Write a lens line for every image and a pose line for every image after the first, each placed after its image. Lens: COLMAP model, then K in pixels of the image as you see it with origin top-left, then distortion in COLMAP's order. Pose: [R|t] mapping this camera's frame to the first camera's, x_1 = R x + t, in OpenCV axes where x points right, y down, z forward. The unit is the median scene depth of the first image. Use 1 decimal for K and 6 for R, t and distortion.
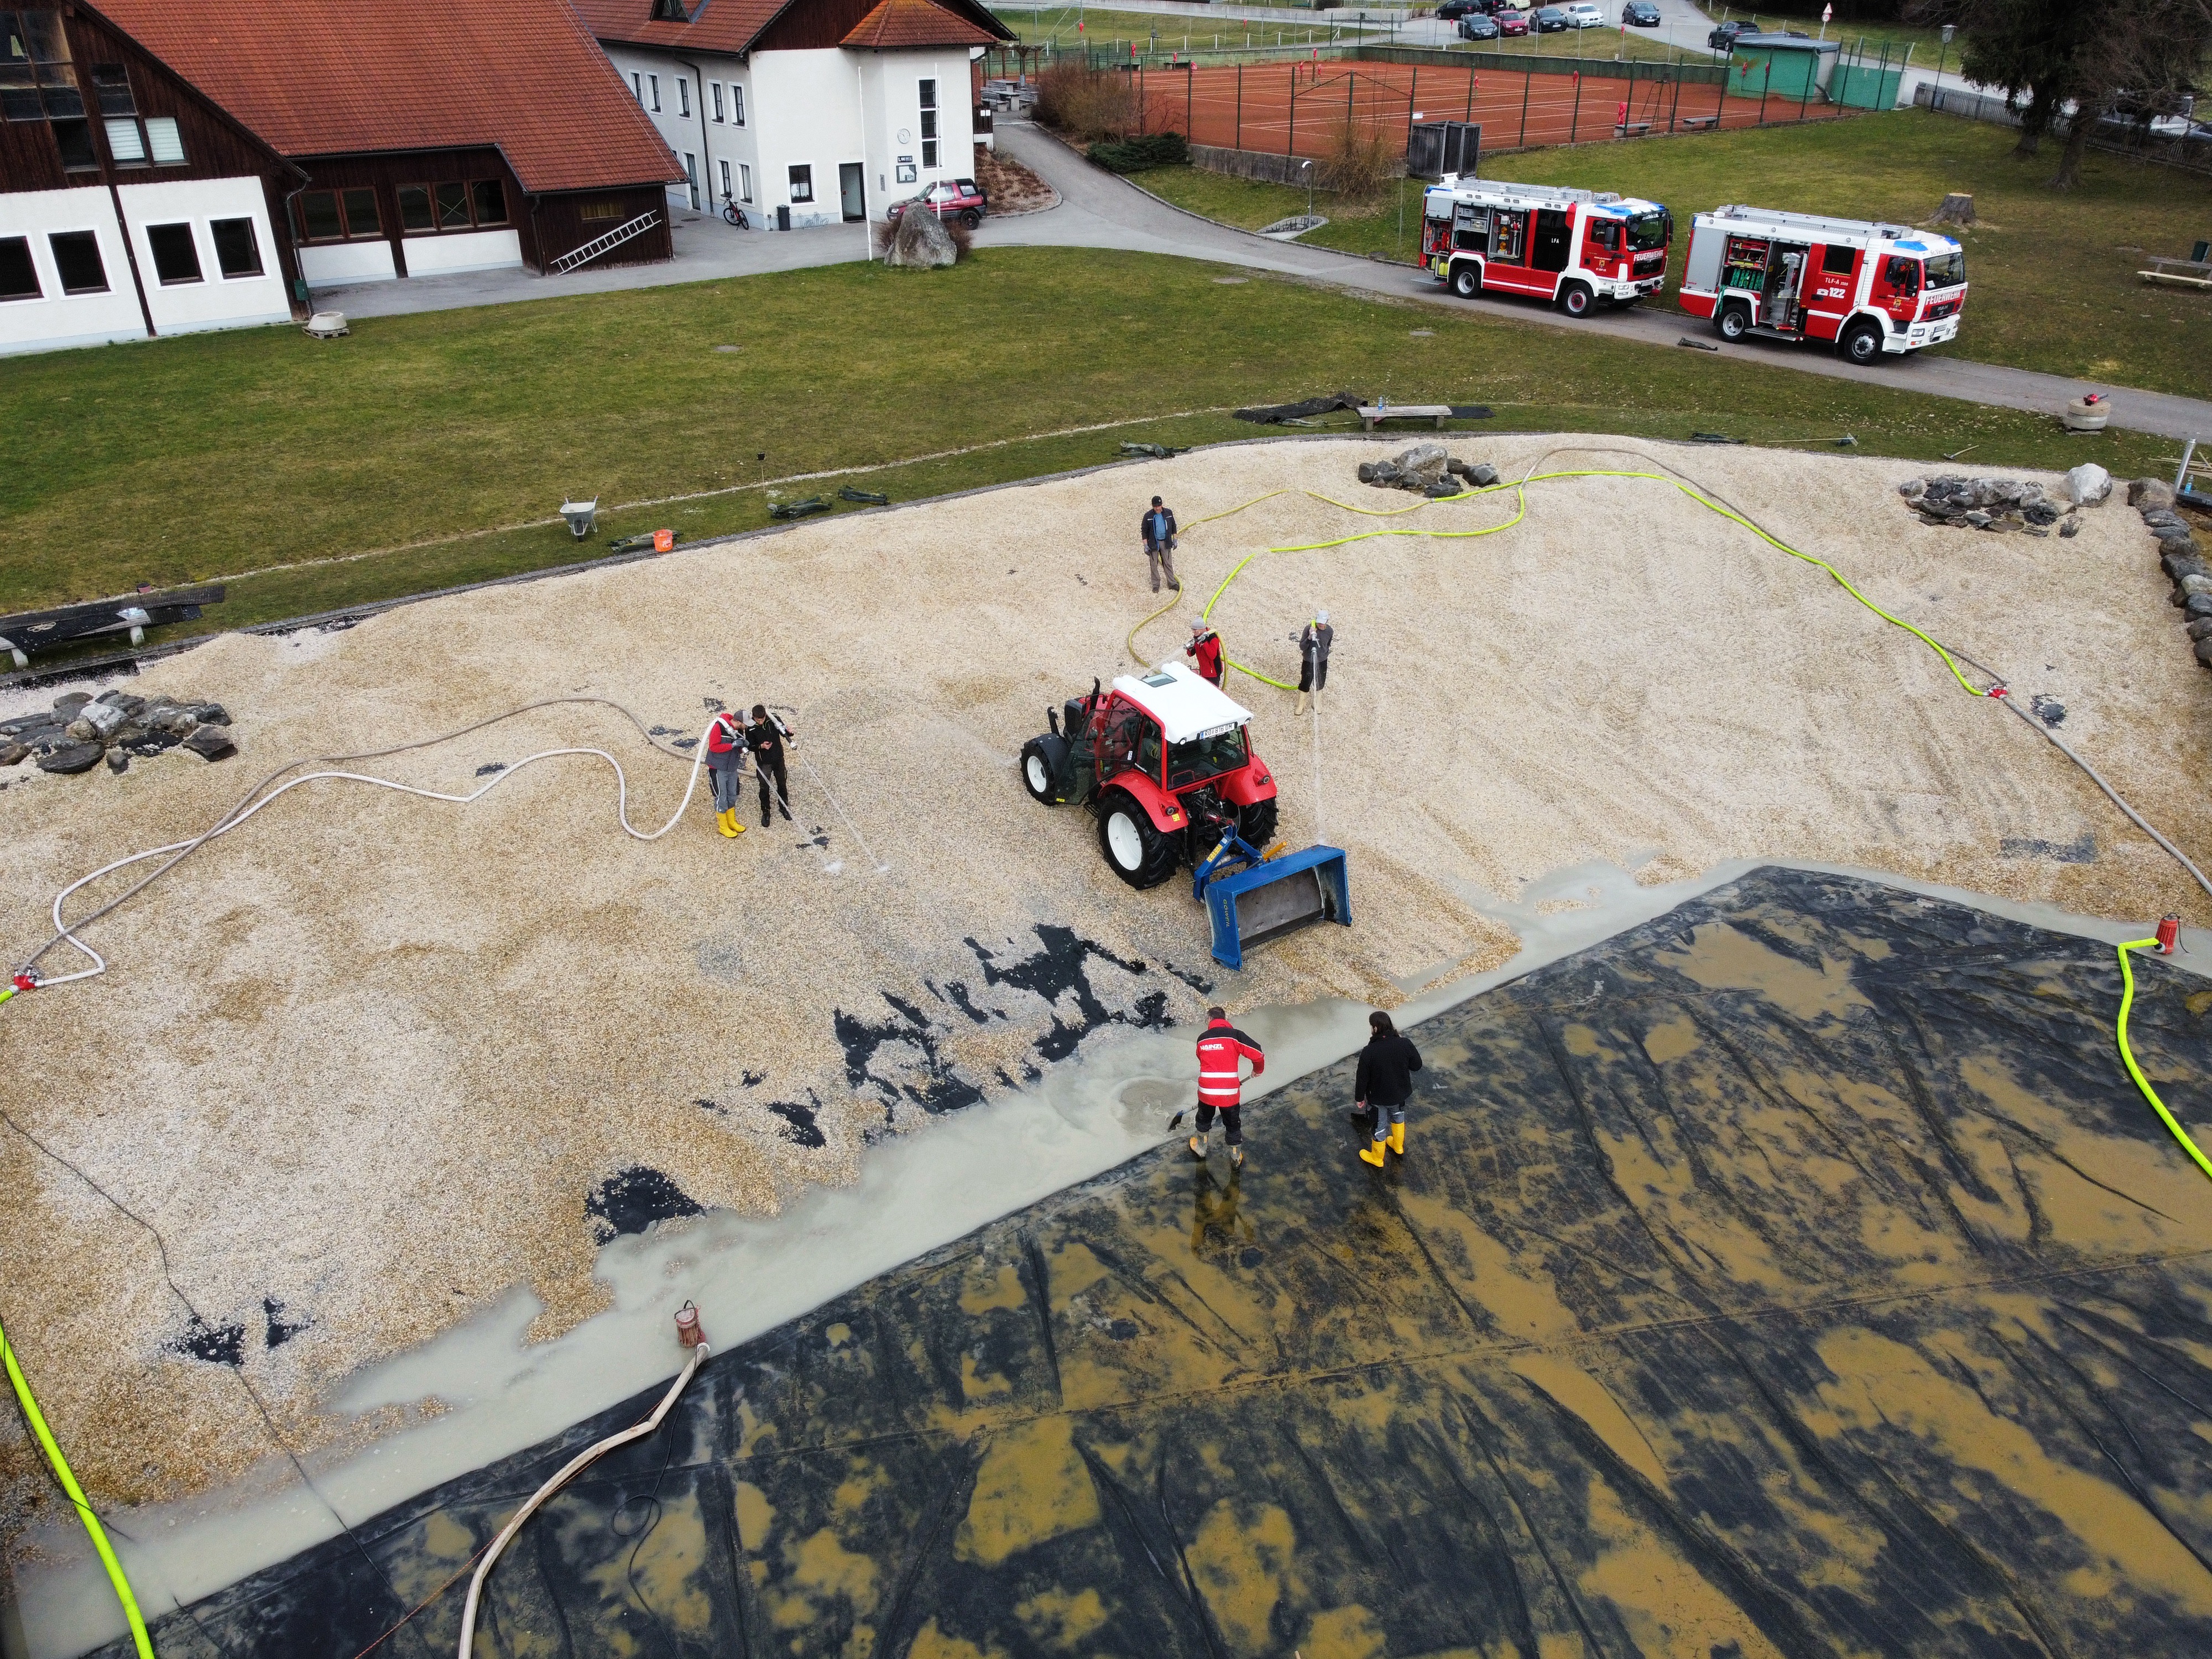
lens RADIAL K [[1690.5, 0, 1106.0], [0, 1690.5, 829.5], [0, 0, 1]] dist [0.001269, -0.004463]
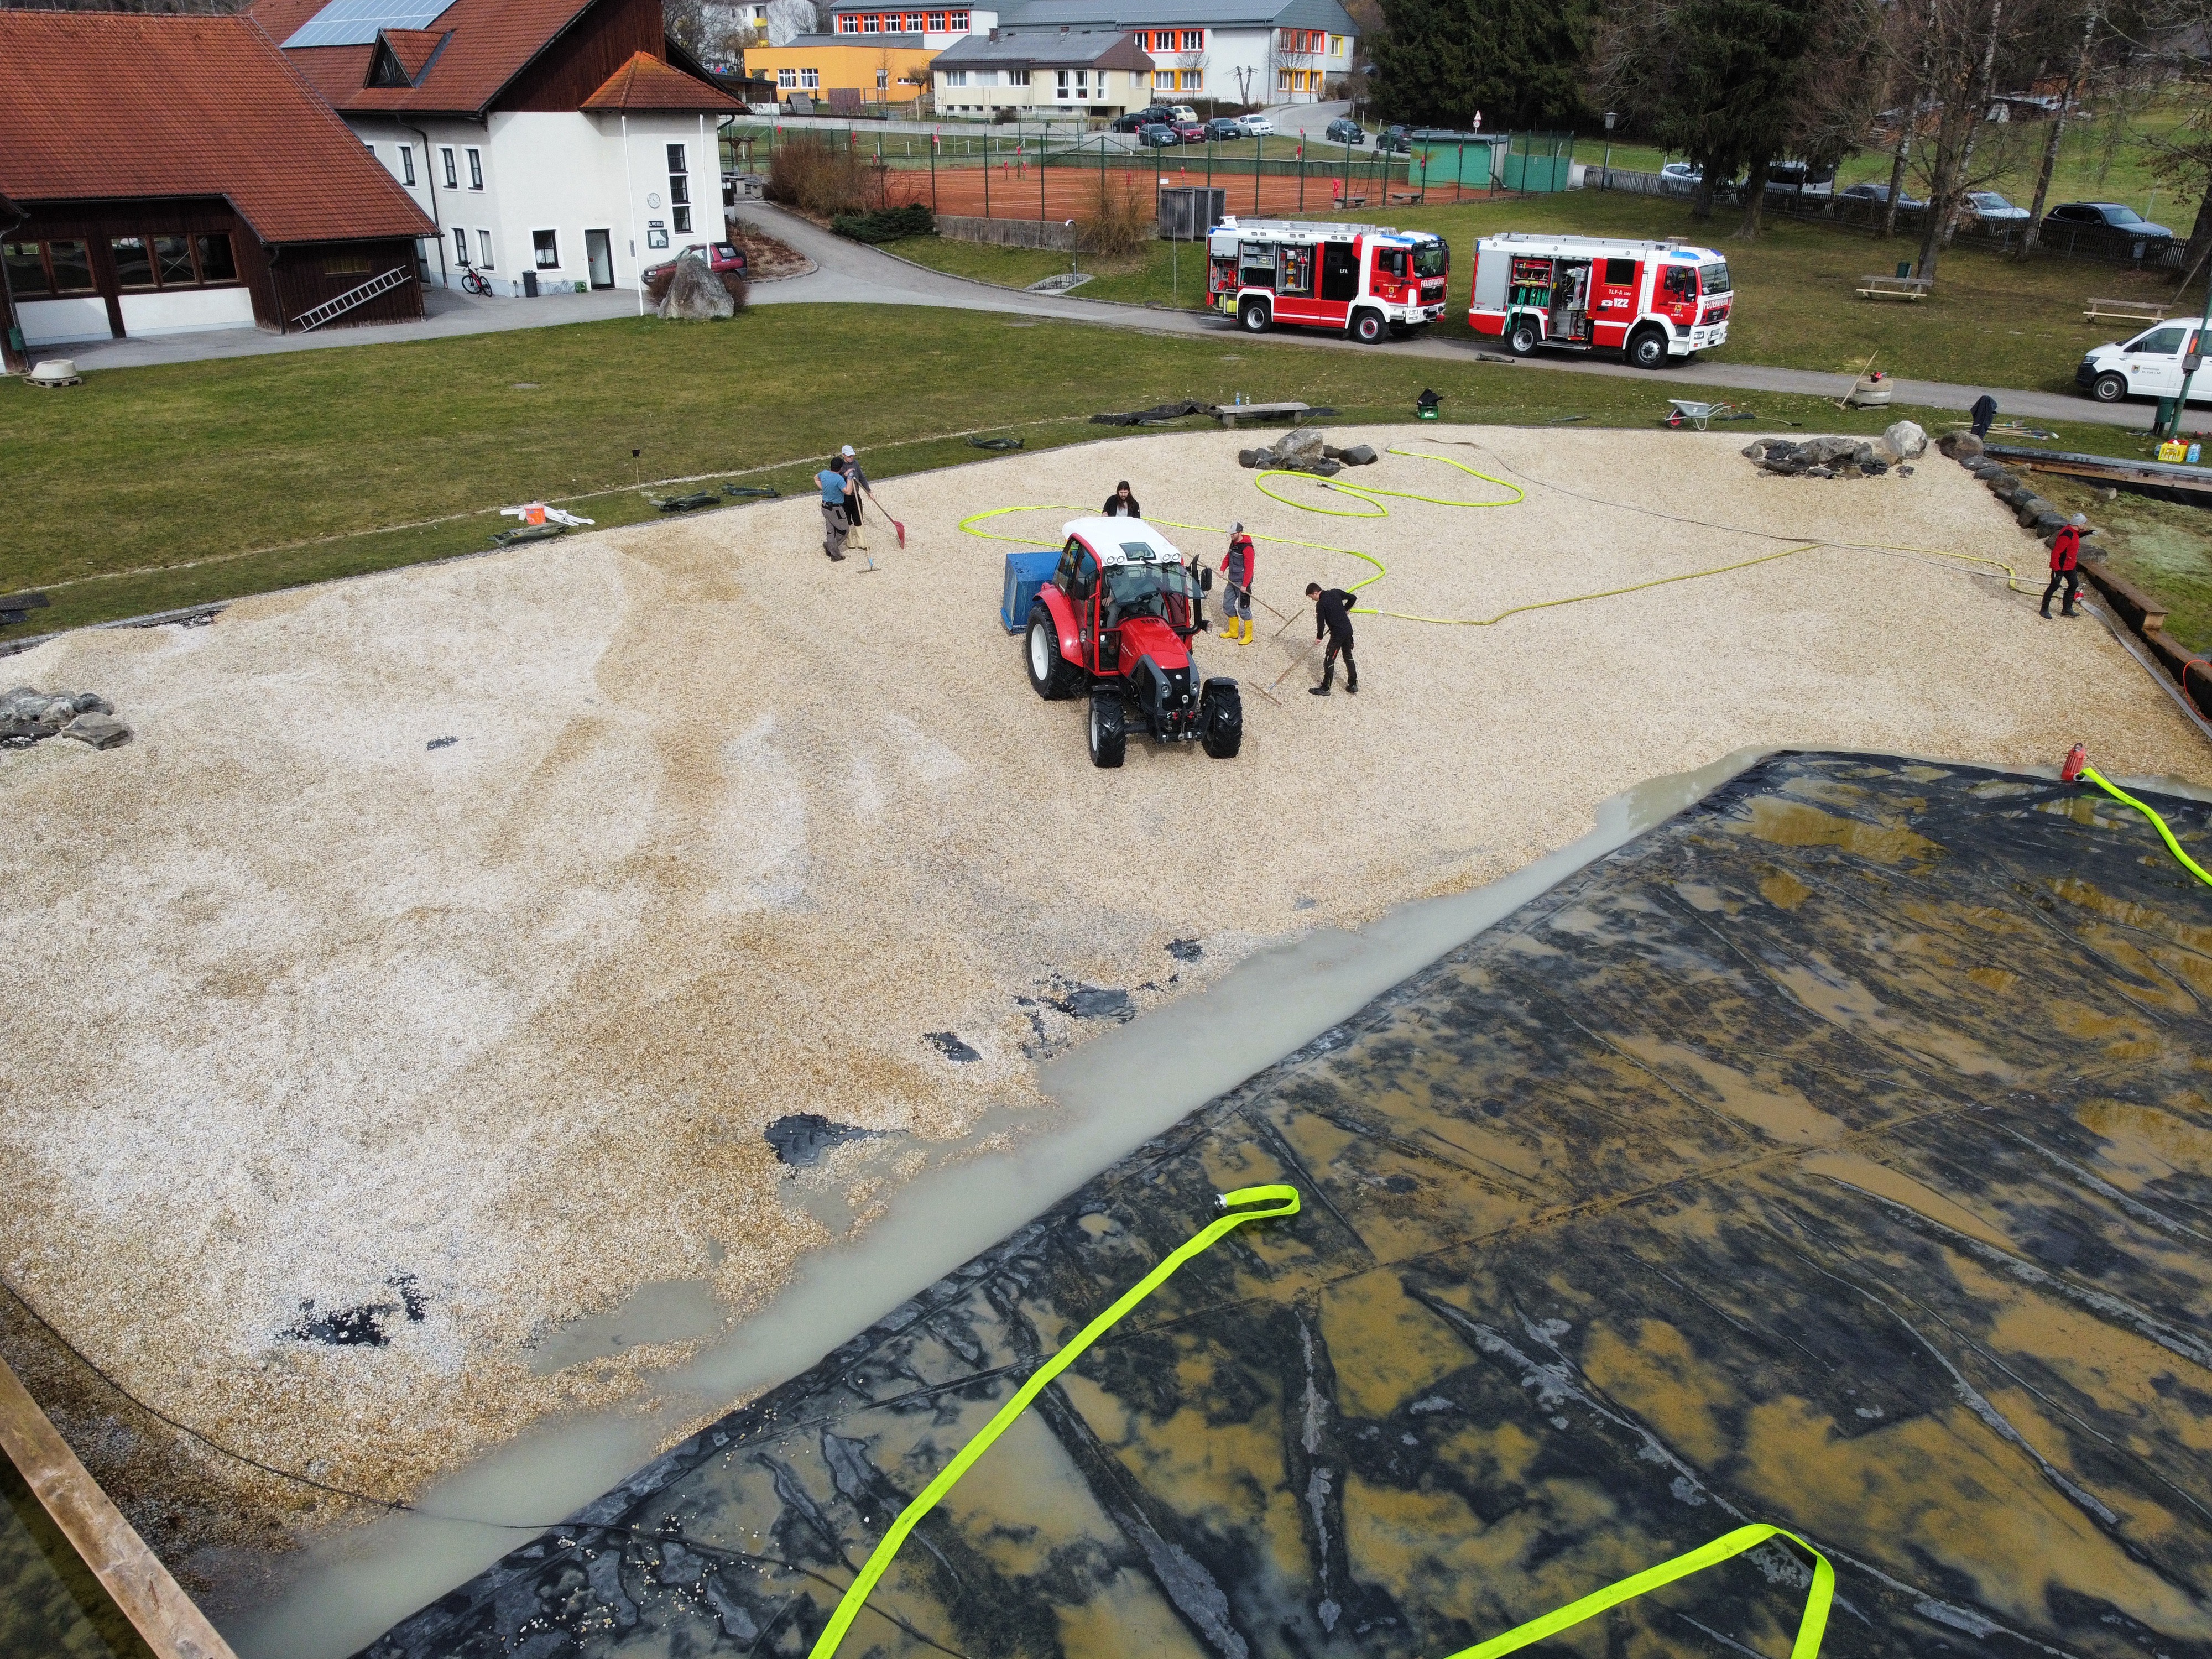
lens RADIAL K [[1690.5, 0, 1106.0], [0, 1690.5, 829.5], [0, 0, 1]] dist [0.001269, -0.004463]
pose [[0.979394, -0.073205, 0.188224, -0.101615], [0.087302, 0.993878, -0.067717, 0.051690], [-0.182114, 0.082754, 0.979789, 0.040860]]
